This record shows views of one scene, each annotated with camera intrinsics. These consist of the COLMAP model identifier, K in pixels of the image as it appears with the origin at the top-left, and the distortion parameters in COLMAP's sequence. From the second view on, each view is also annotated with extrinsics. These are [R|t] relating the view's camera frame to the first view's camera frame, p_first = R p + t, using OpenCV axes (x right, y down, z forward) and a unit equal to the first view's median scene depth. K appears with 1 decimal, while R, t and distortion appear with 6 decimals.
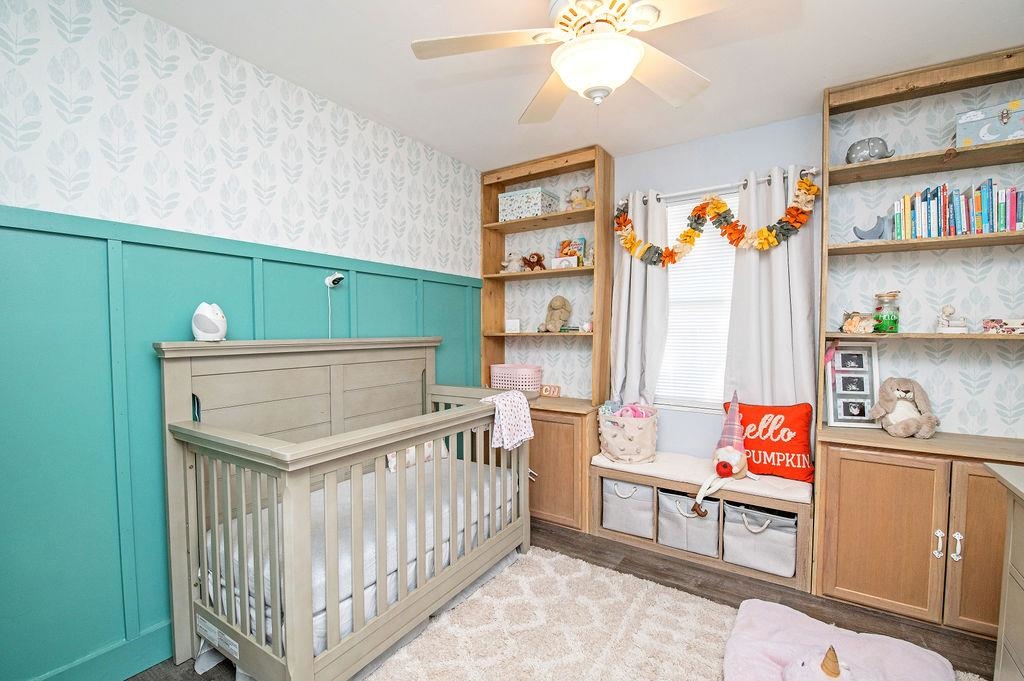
lens RADIAL K [[443.7, 0, 512.0], [0, 443.7, 340.5], [0, 0, 1]] dist [-0.004773, -0.008188]
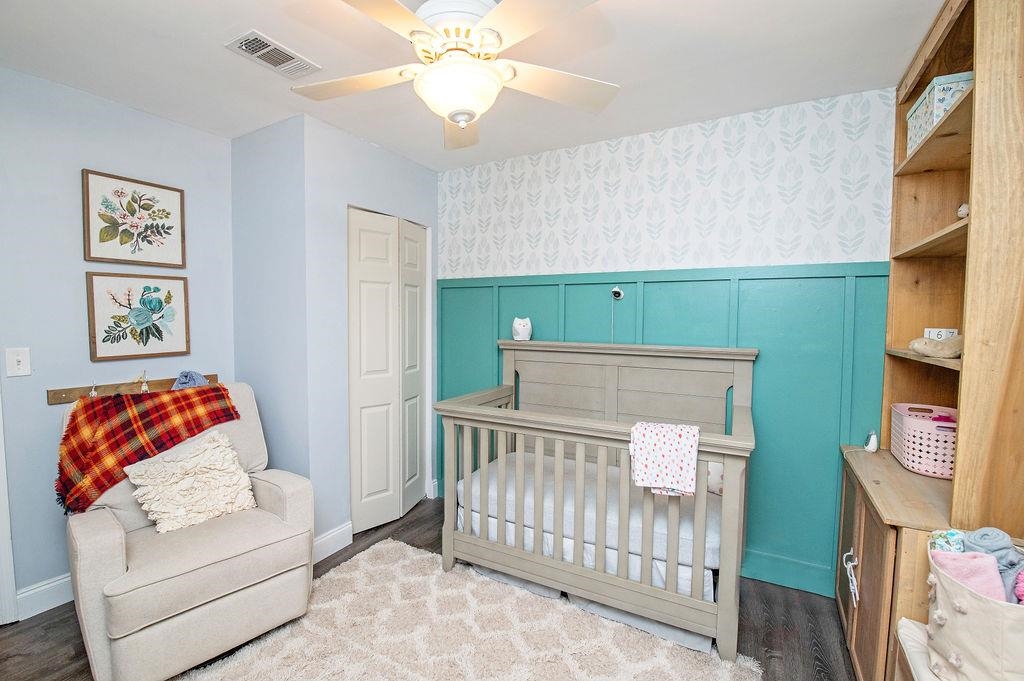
lens RADIAL K [[443.7, 0, 512.0], [0, 443.7, 340.5], [0, 0, 1]] dist [-0.004773, -0.008188]
pose [[0.064236, 0.060021, -0.996128, 0.938562], [-0.022001, 0.998032, 0.058717, -0.095565], [0.997692, 0.018144, 0.065430, 0.817972]]
